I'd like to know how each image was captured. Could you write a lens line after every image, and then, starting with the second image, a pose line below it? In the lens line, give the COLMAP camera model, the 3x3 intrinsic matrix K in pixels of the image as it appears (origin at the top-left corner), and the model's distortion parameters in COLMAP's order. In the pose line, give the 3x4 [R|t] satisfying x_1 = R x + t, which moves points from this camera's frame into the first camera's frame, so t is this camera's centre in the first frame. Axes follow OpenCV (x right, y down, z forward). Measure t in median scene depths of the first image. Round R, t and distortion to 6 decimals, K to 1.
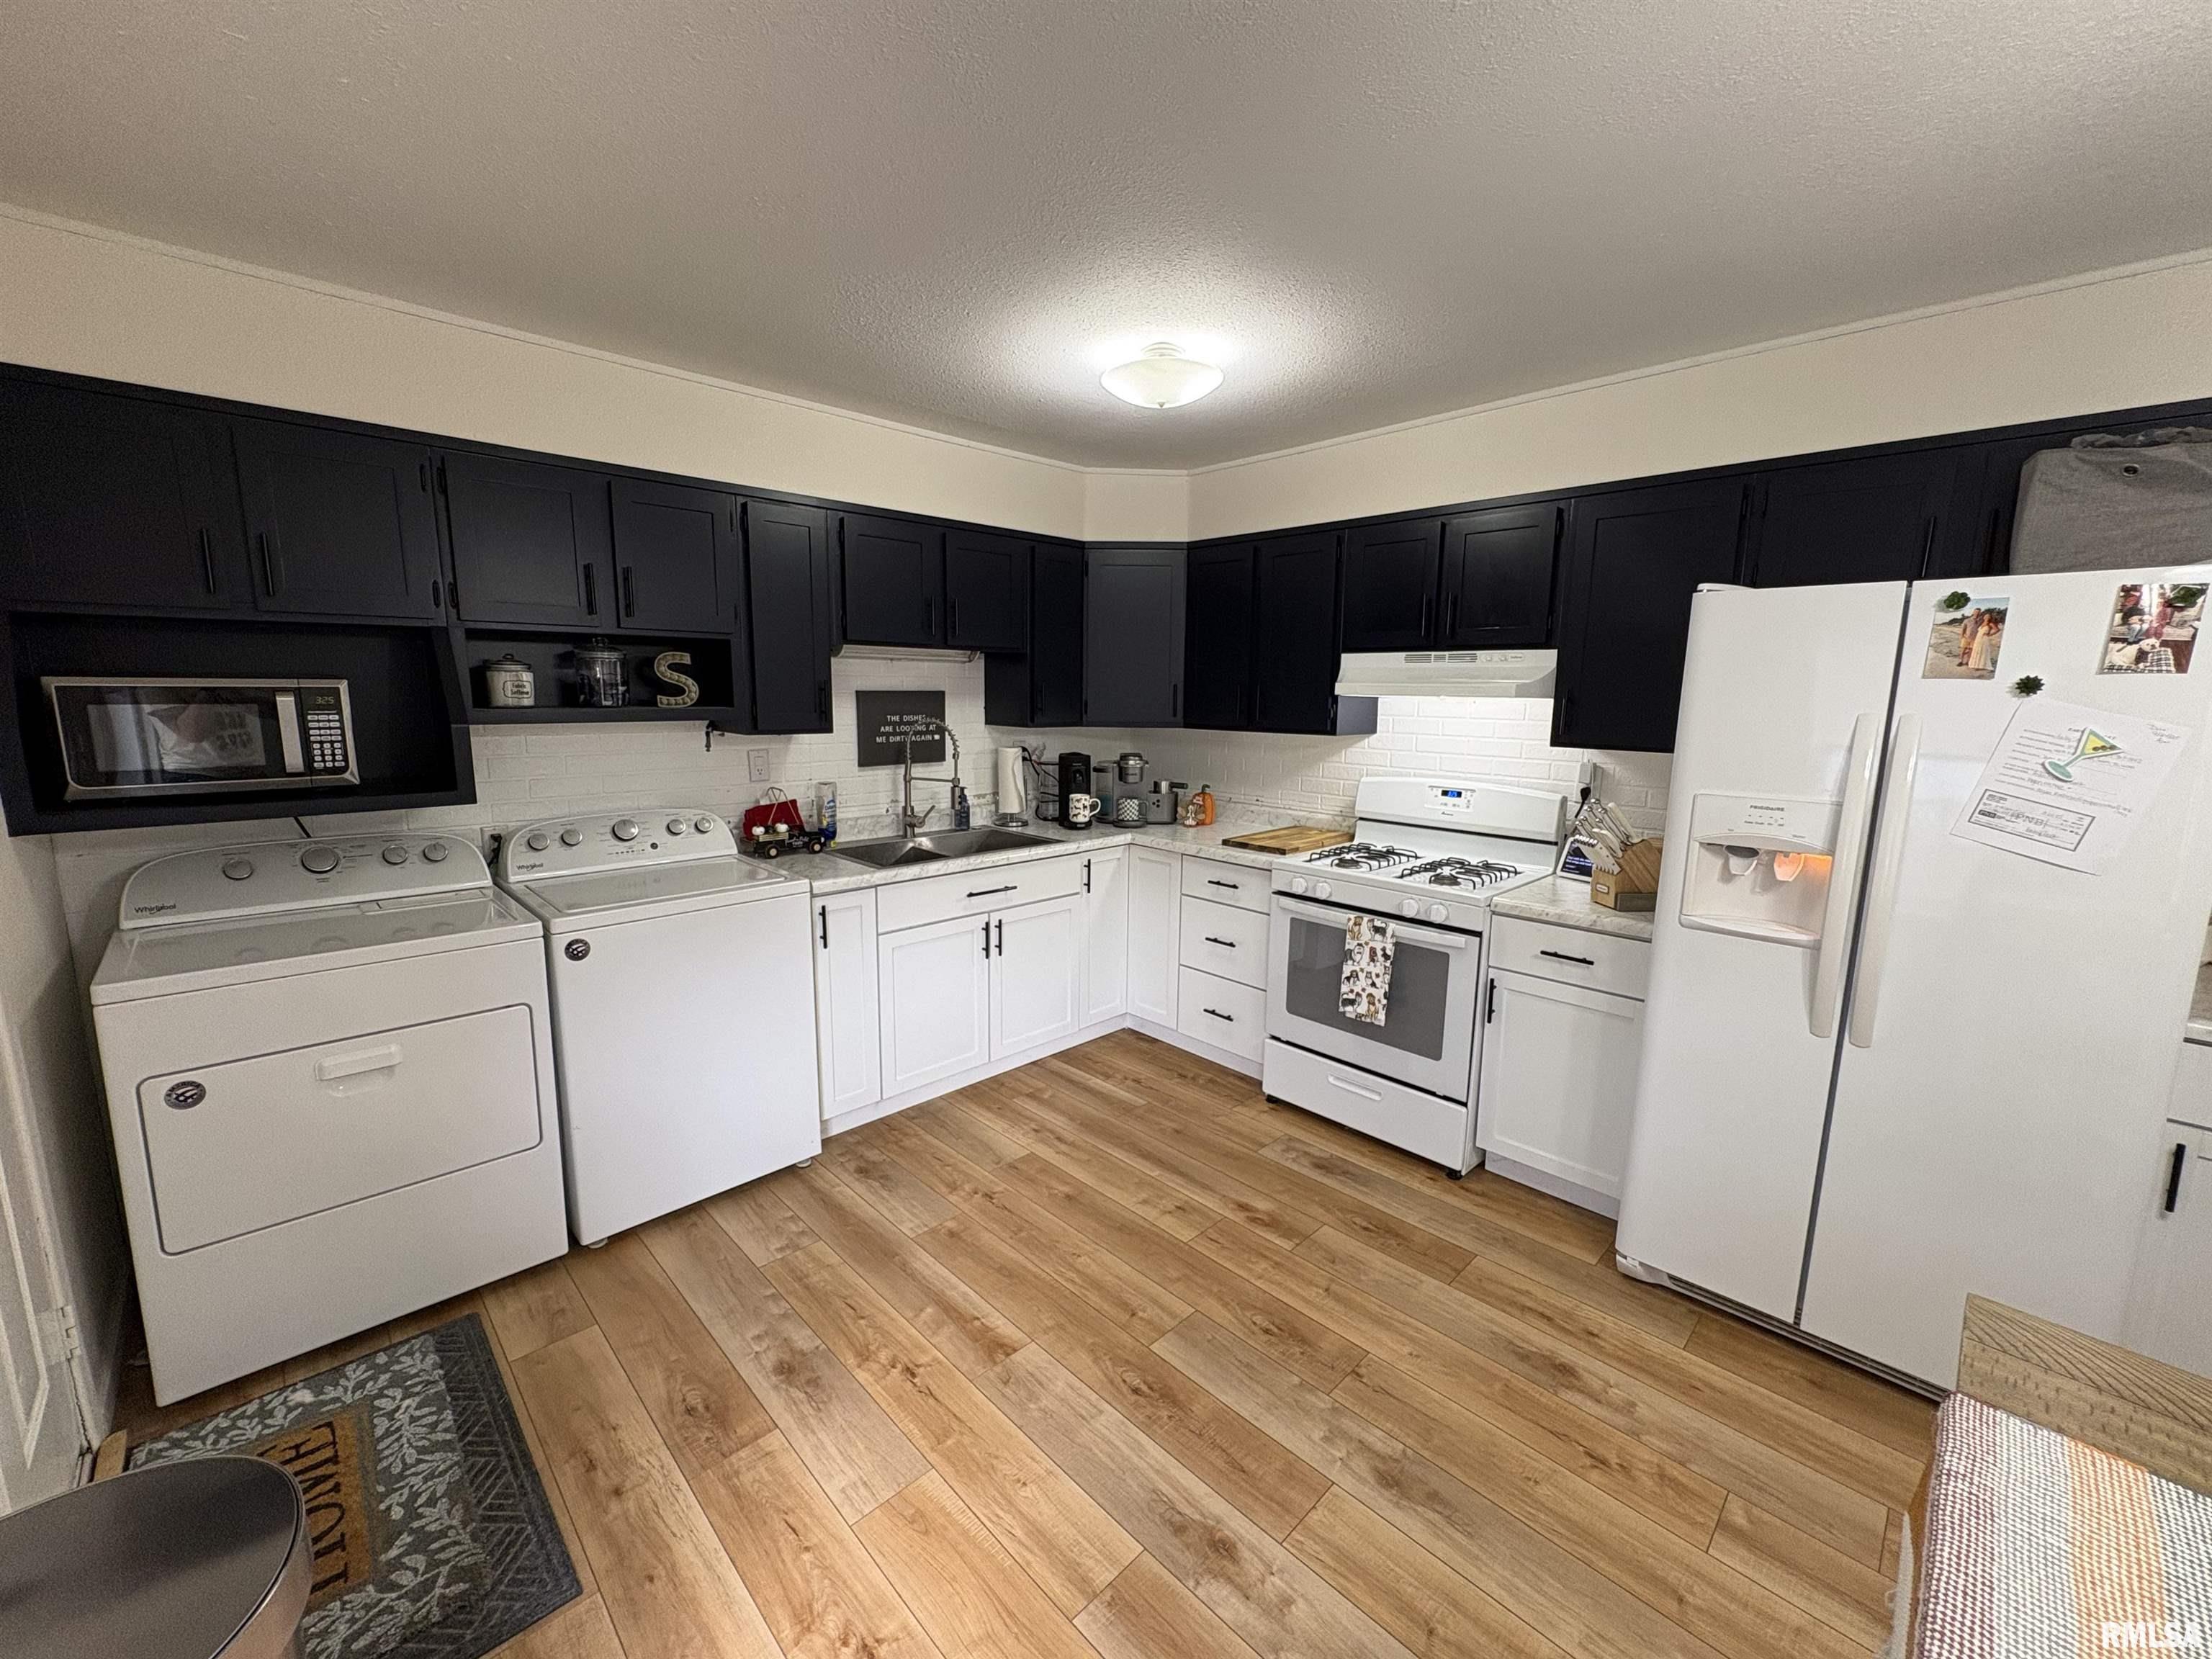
lens RADIAL K [[881.8, 0, 1106.2], [0, 881.8, 829.3], [0, 0, 1]] dist [-0.000617, 0.000062]
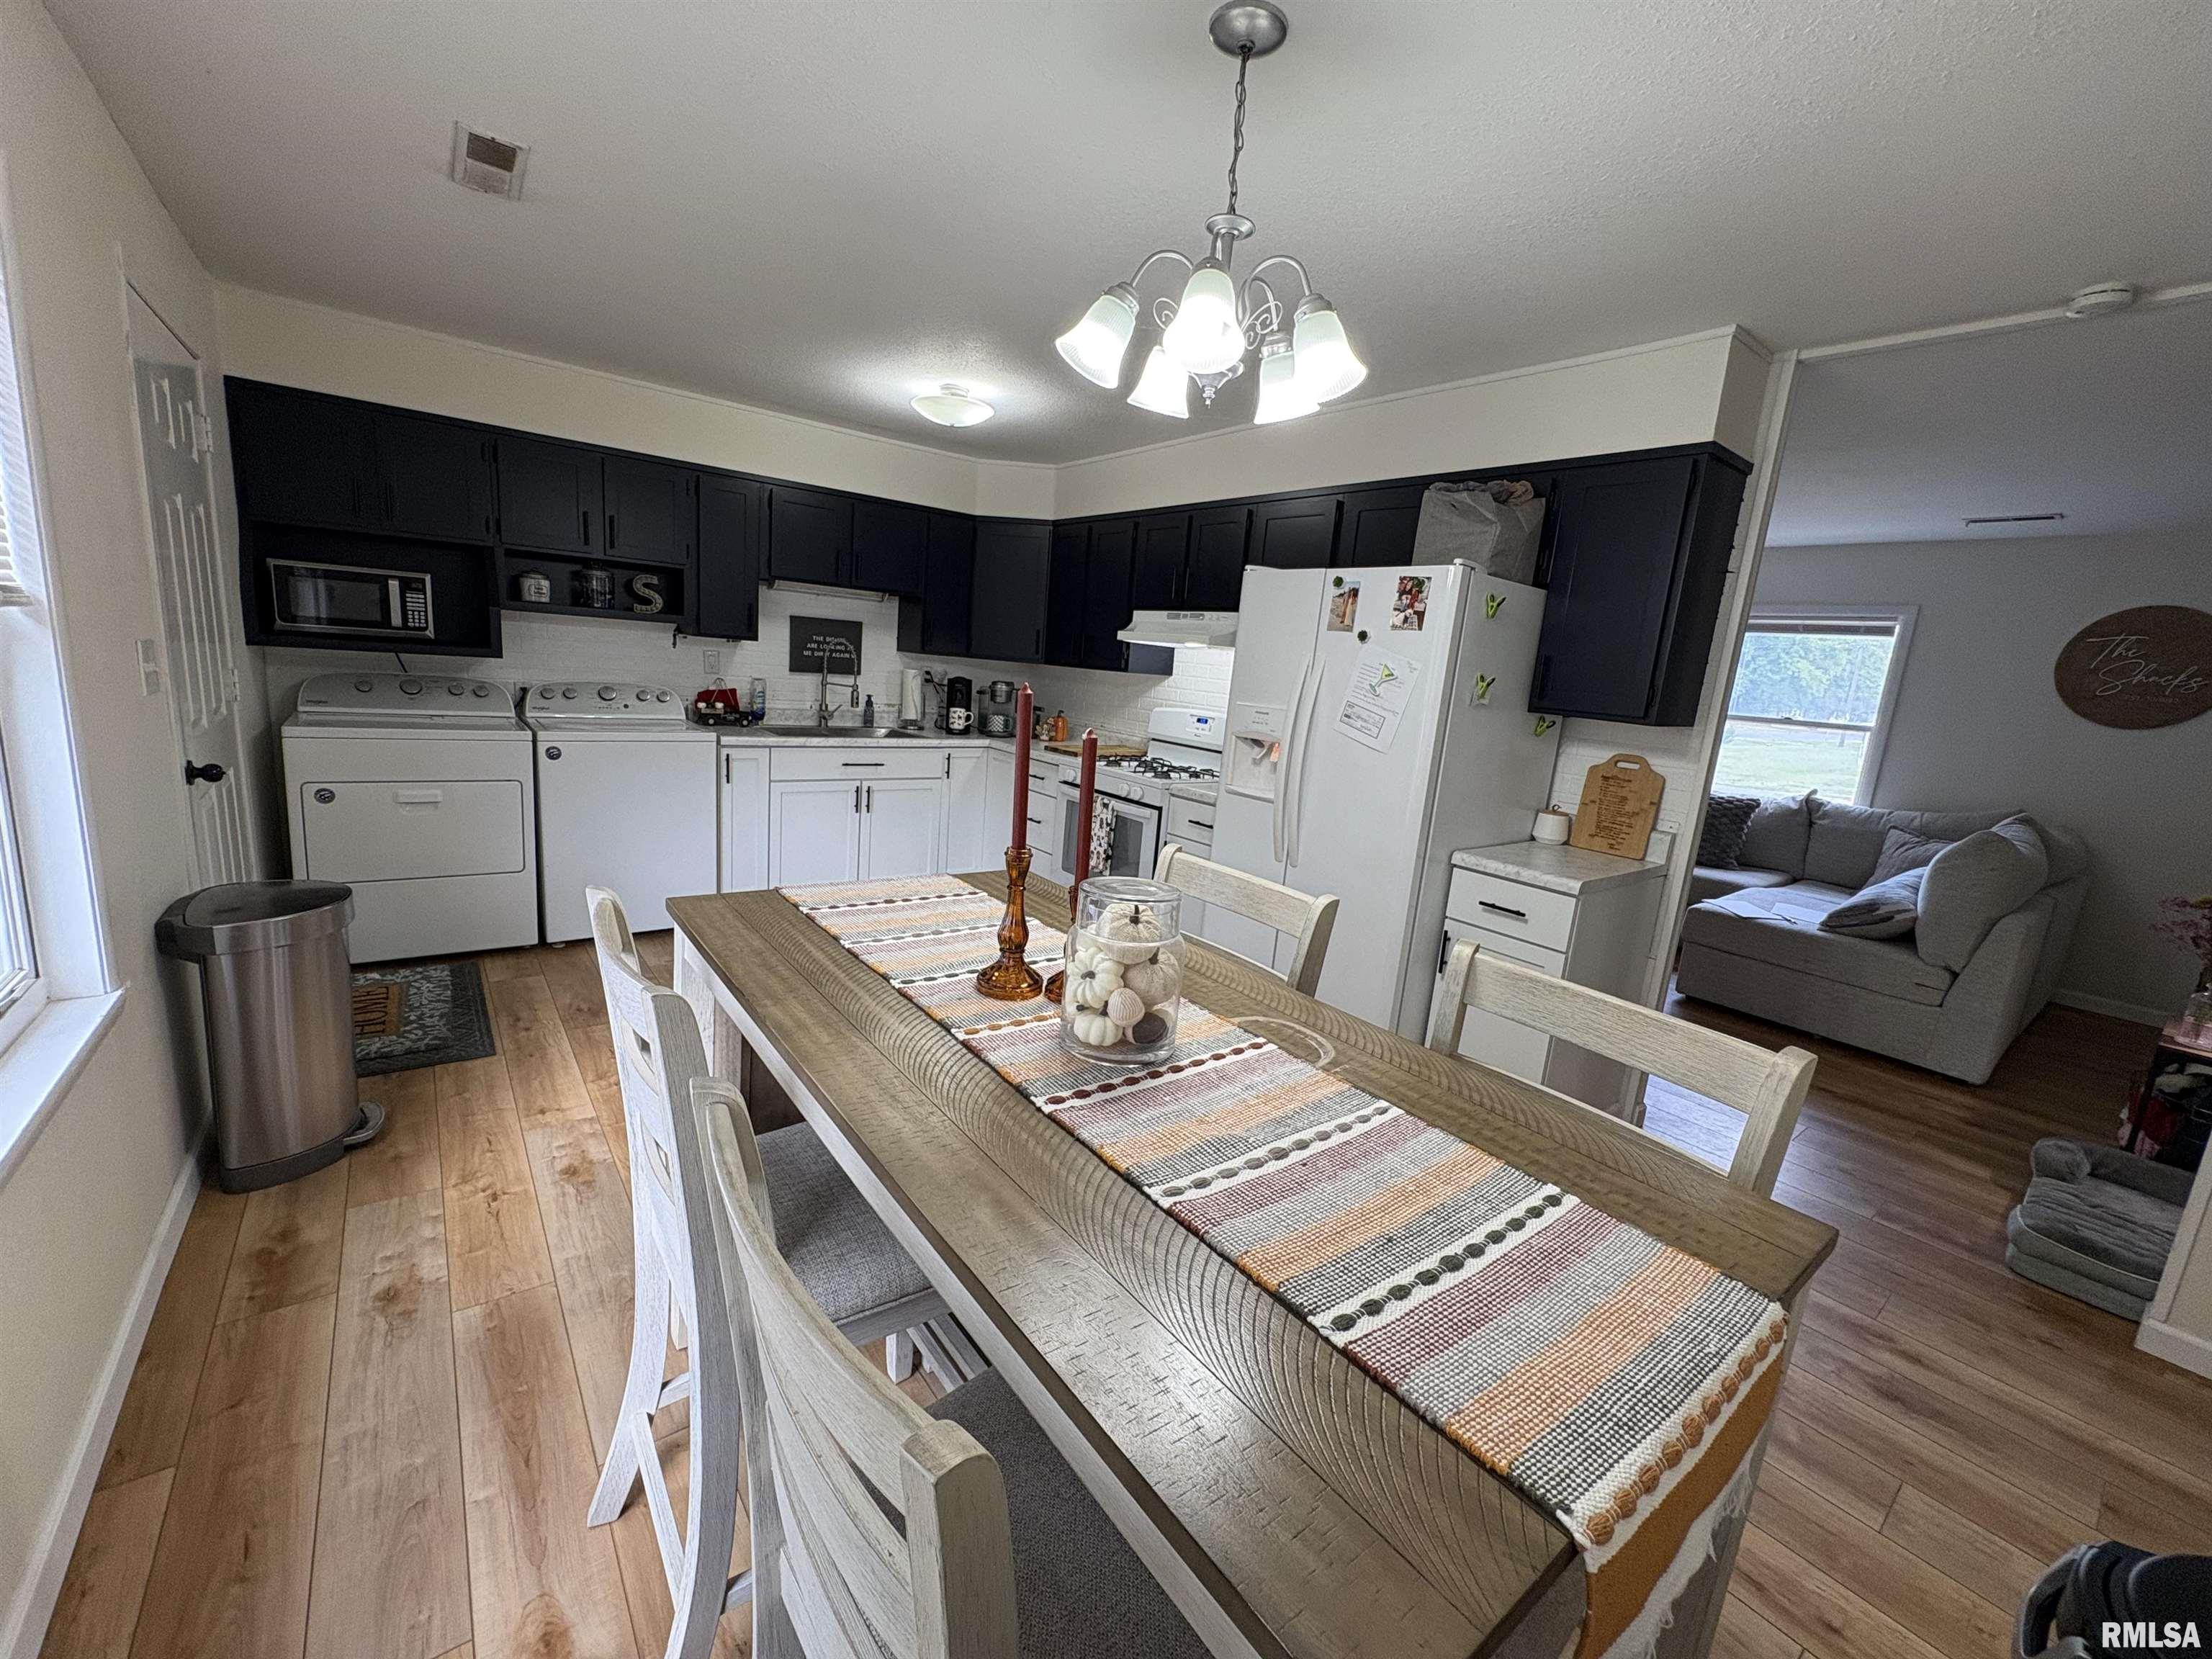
lens RADIAL K [[881.8, 0, 1105.5], [0, 881.8, 826.7], [0, 0, 1]] dist [-0.000617, 0.000062]
pose [[0.991266, 0.089956, -0.096432, 0.474267], [-0.087520, 0.995734, 0.029211, 0.113520], [0.098648, -0.020516, 0.994911, -0.421565]]
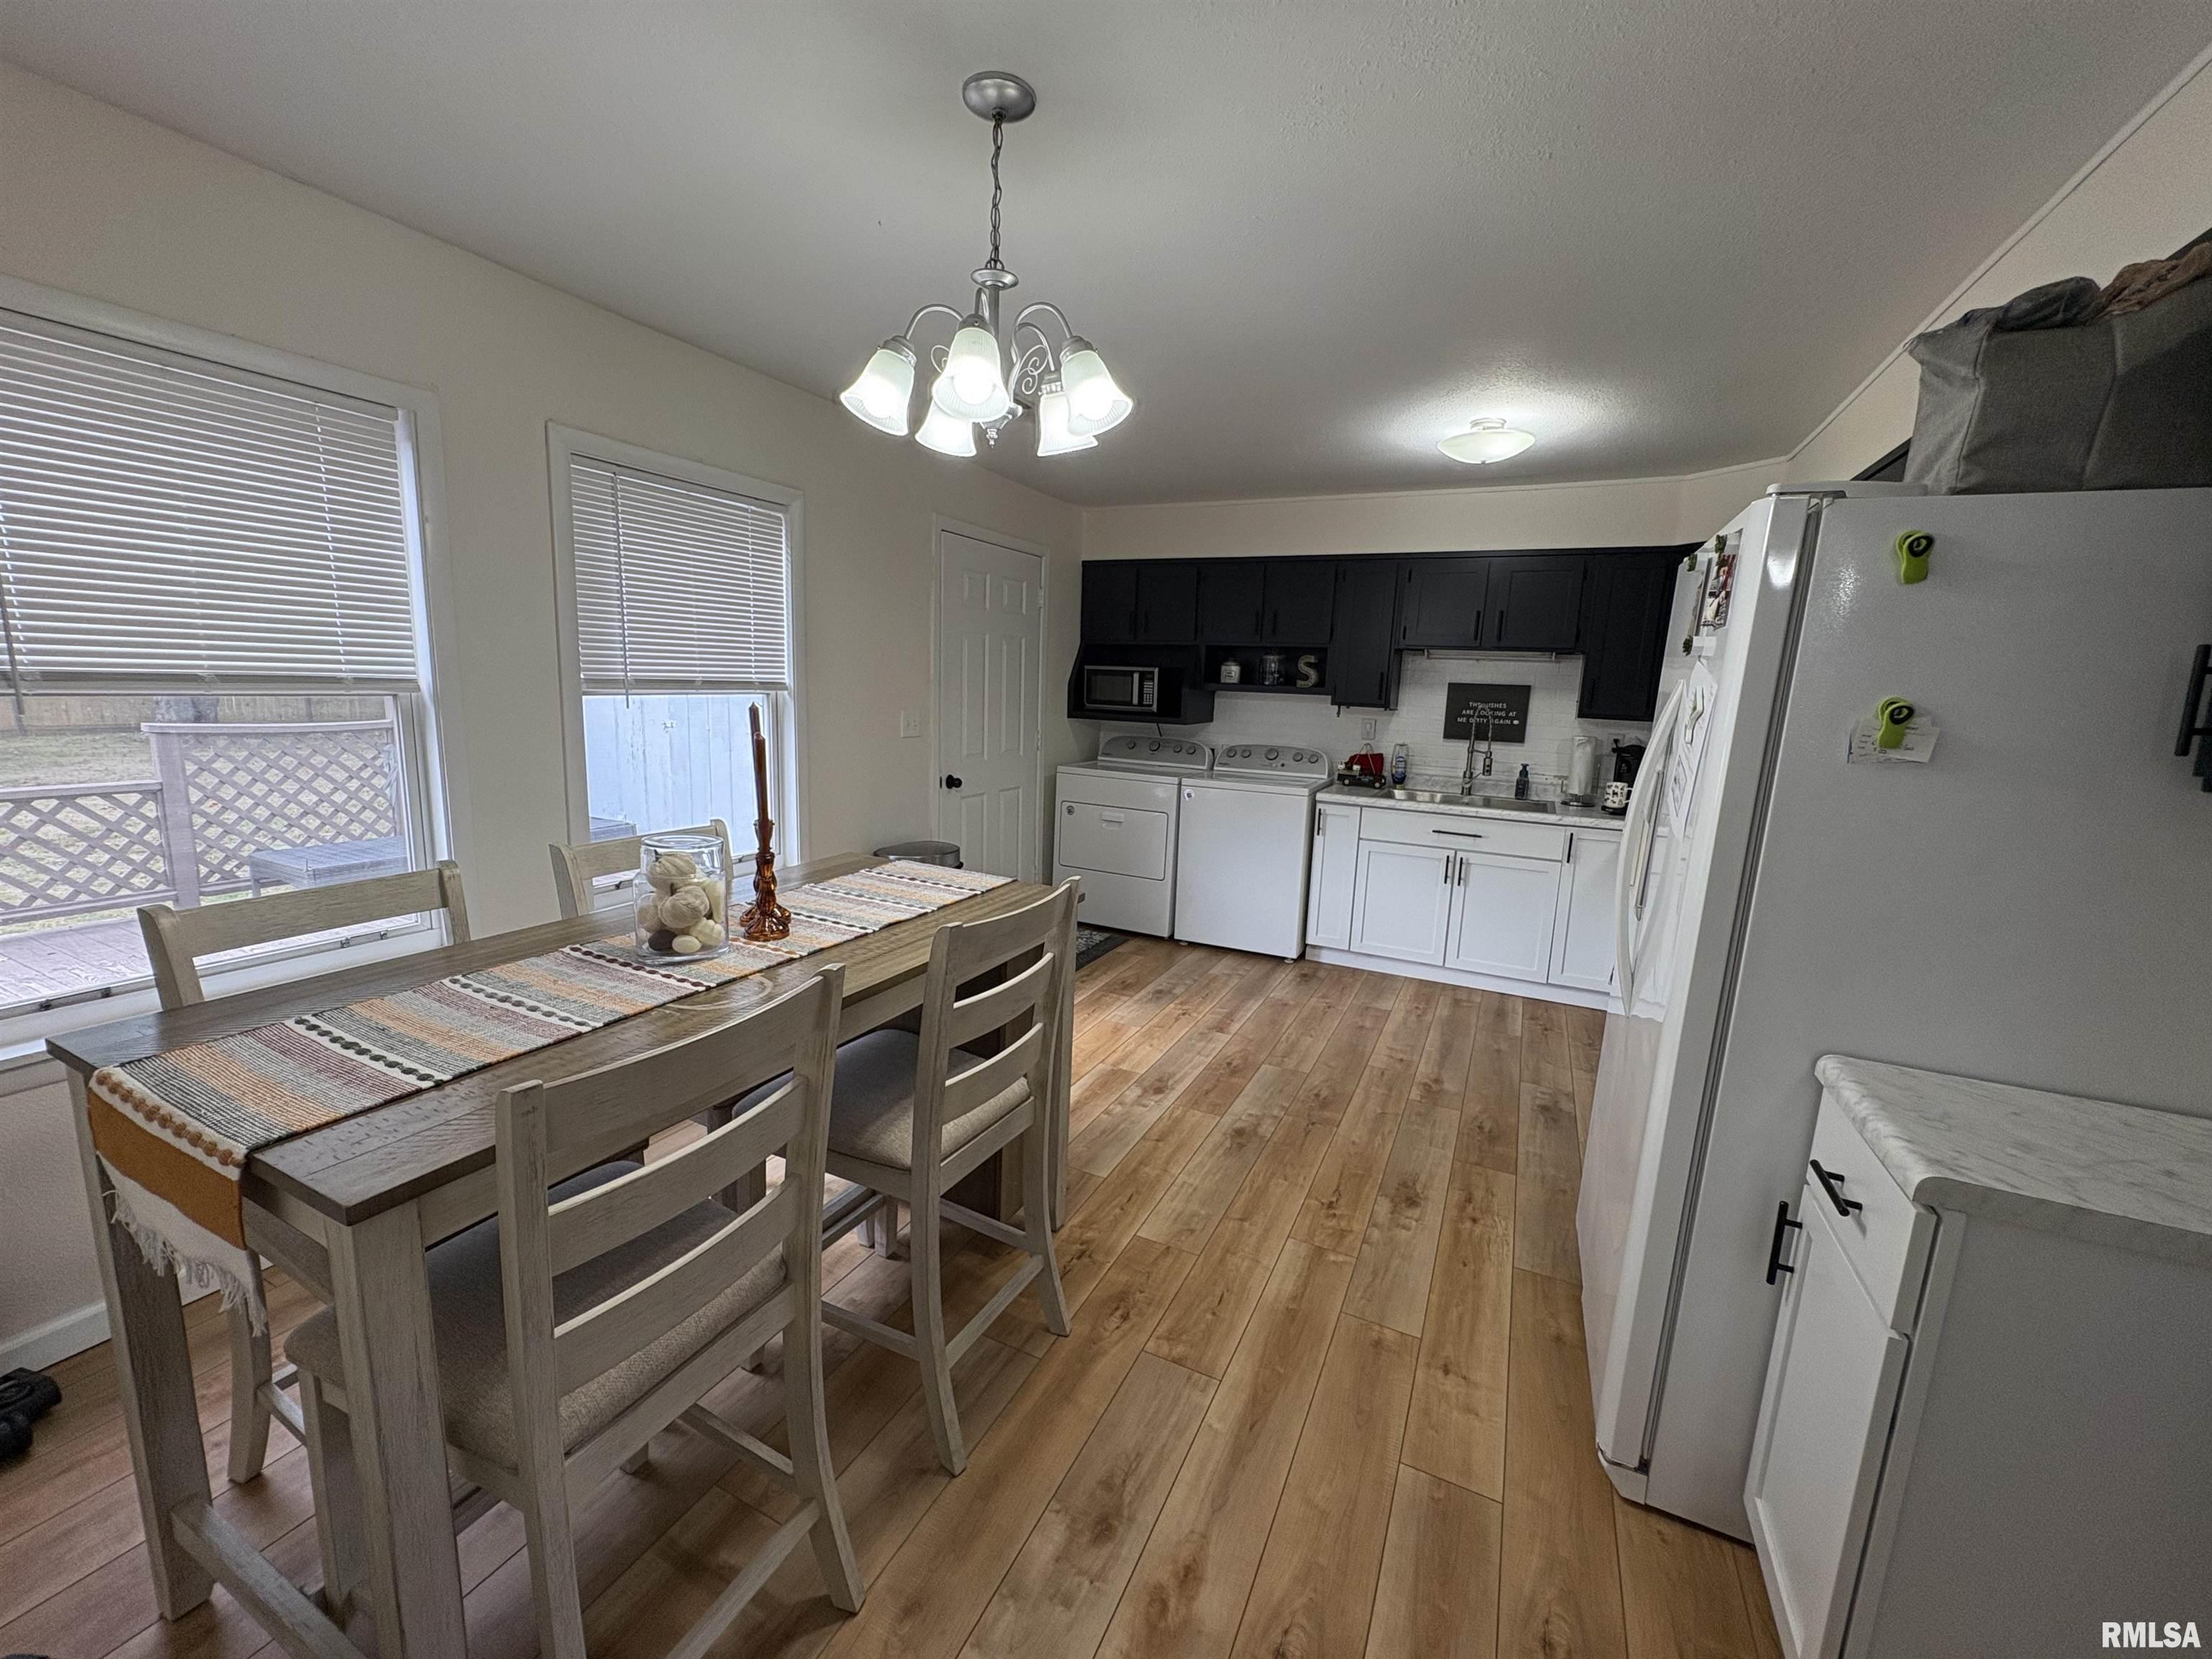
lens RADIAL K [[881.8, 0, 1105.7], [0, 881.8, 829.2], [0, 0, 1]] dist [-0.000617, 0.000062]
pose [[0.341757, 0.160262, -0.926023, 1.093147], [-0.185482, 0.977473, 0.100713, 0.034532], [0.921303, 0.137341, 0.363784, 0.048681]]
